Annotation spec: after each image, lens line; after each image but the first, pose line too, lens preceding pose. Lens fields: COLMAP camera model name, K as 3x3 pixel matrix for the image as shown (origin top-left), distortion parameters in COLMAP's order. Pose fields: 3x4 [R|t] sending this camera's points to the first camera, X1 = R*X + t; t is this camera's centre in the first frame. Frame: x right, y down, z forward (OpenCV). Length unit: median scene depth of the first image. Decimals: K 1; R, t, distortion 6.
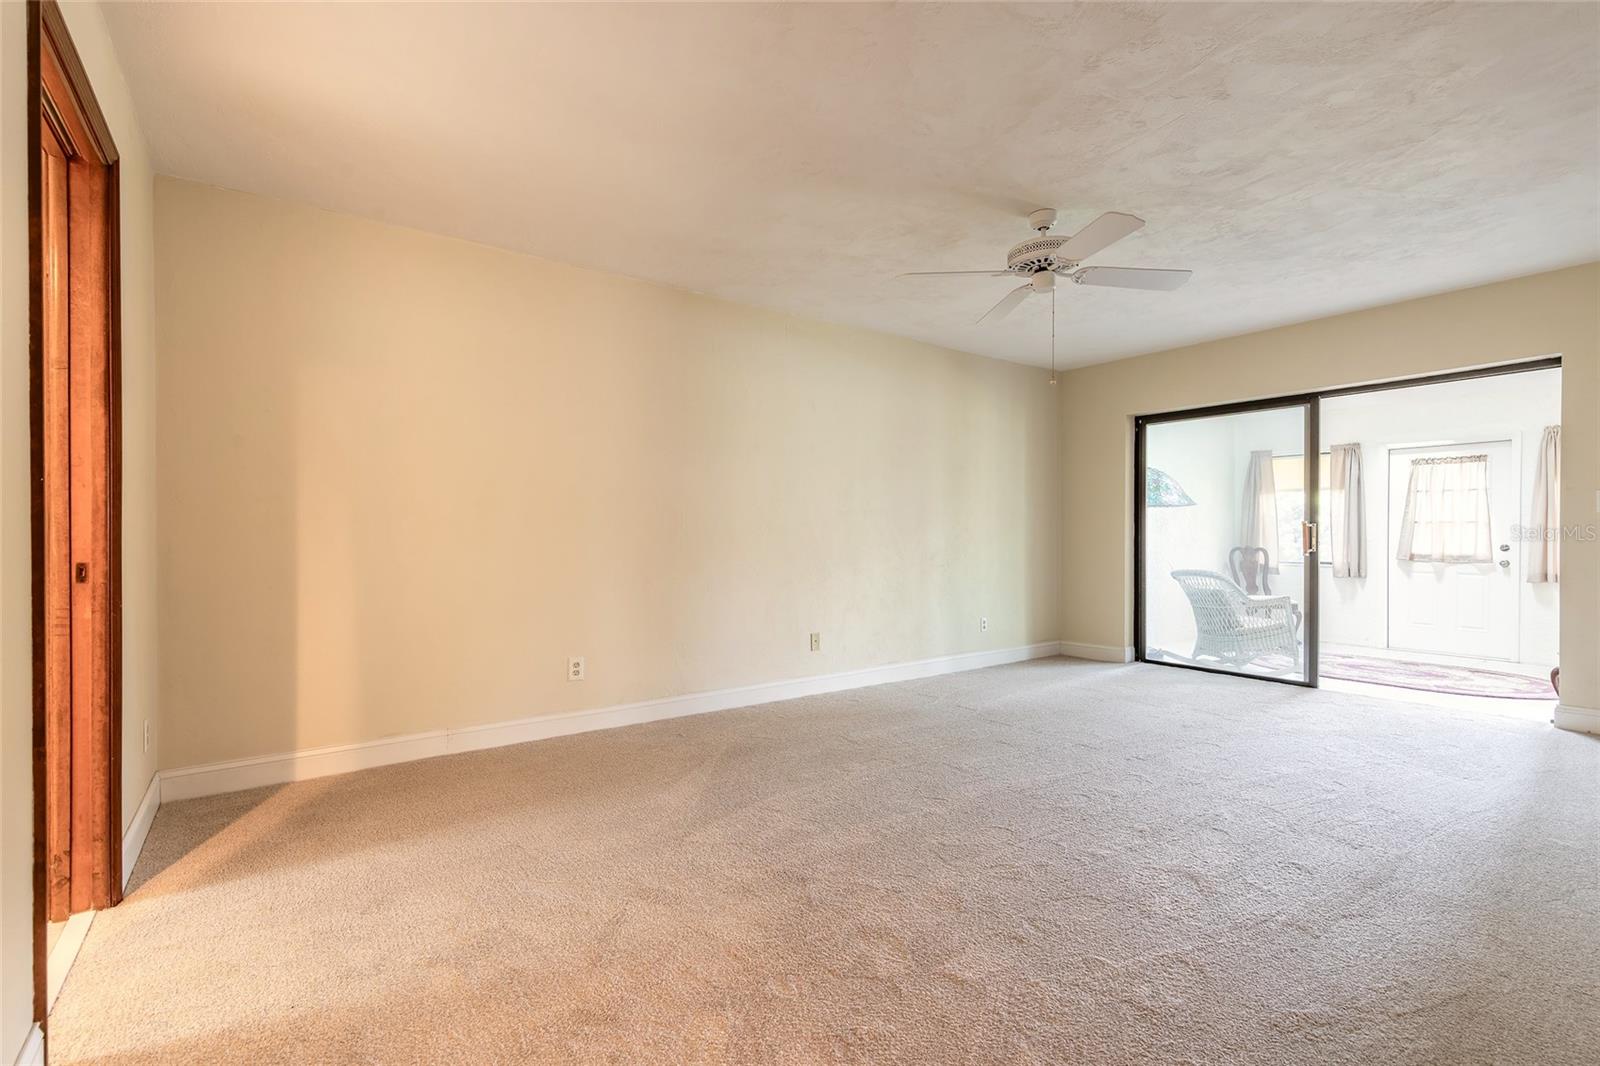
lens RADIAL K [[719.7, 0, 800.9], [0, 719.7, 535.1], [0, 0, 1]] dist [0.009405, -0.001718]
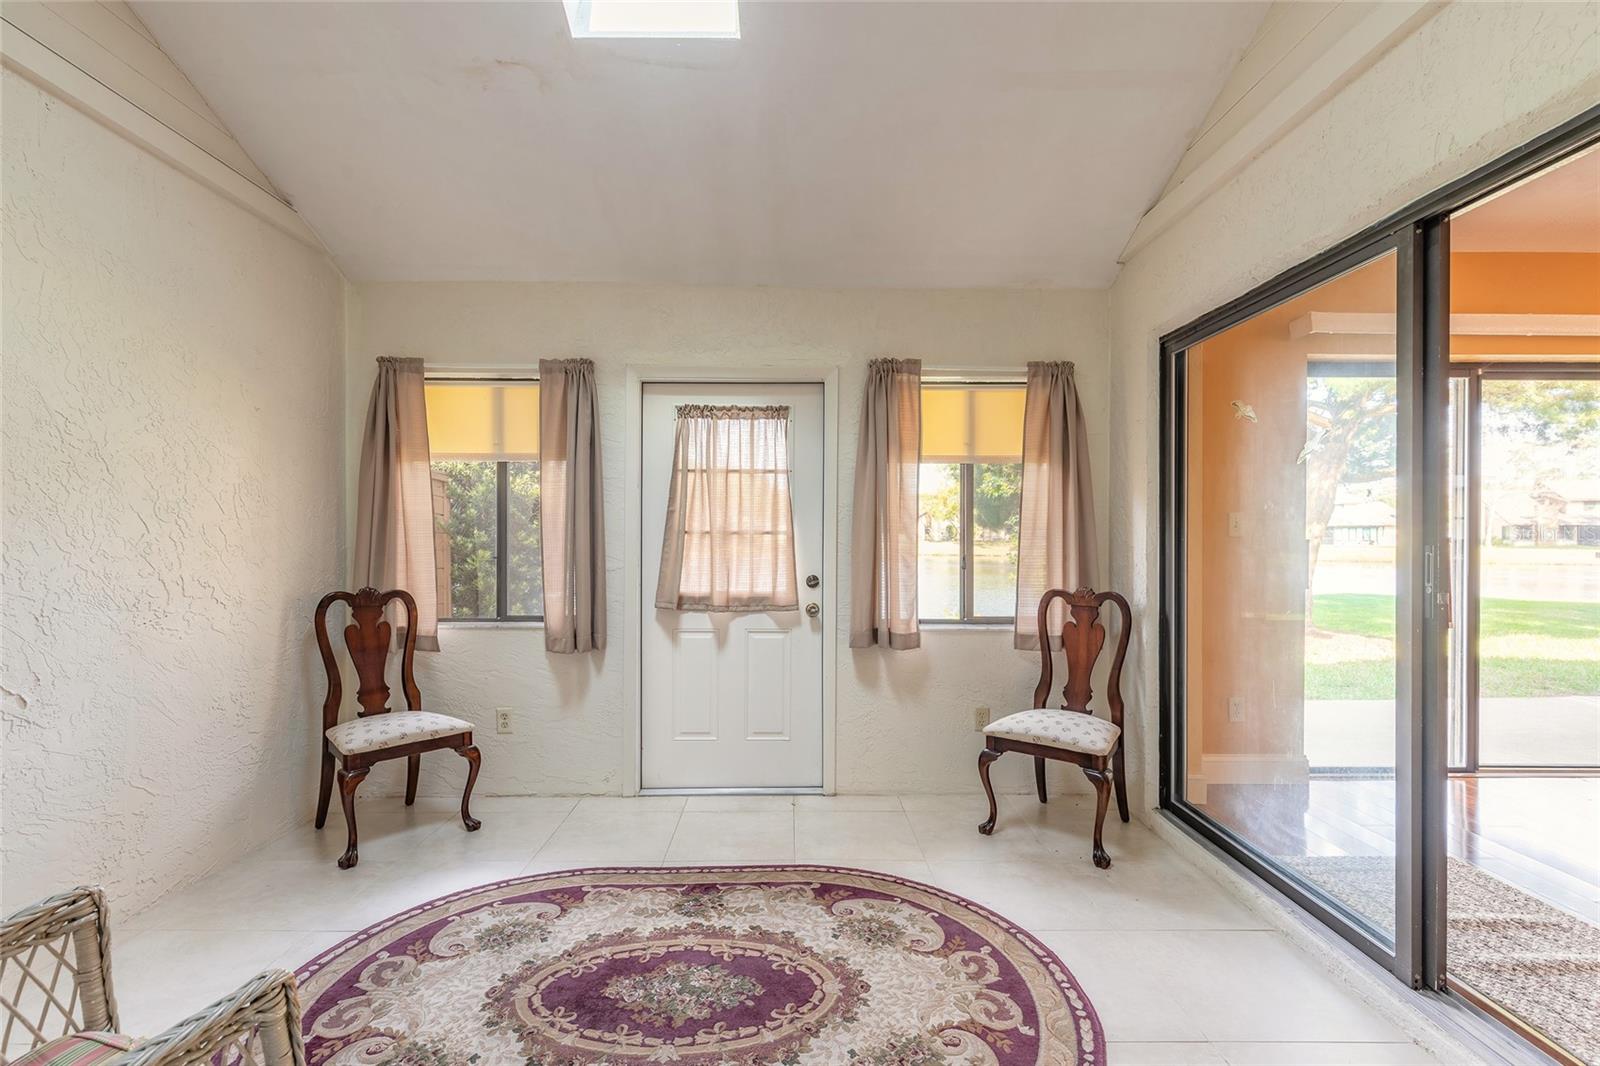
lens RADIAL K [[719.7, 0, 798.3], [0, 719.7, 541.0], [0, 0, 1]] dist [0.009405, -0.001718]
pose [[0.576519, -0.004876, 0.817069, 0.501576], [0.002481, 0.999988, 0.004217, -0.014027], [-0.817080, -0.000404, 0.576525, 0.667390]]
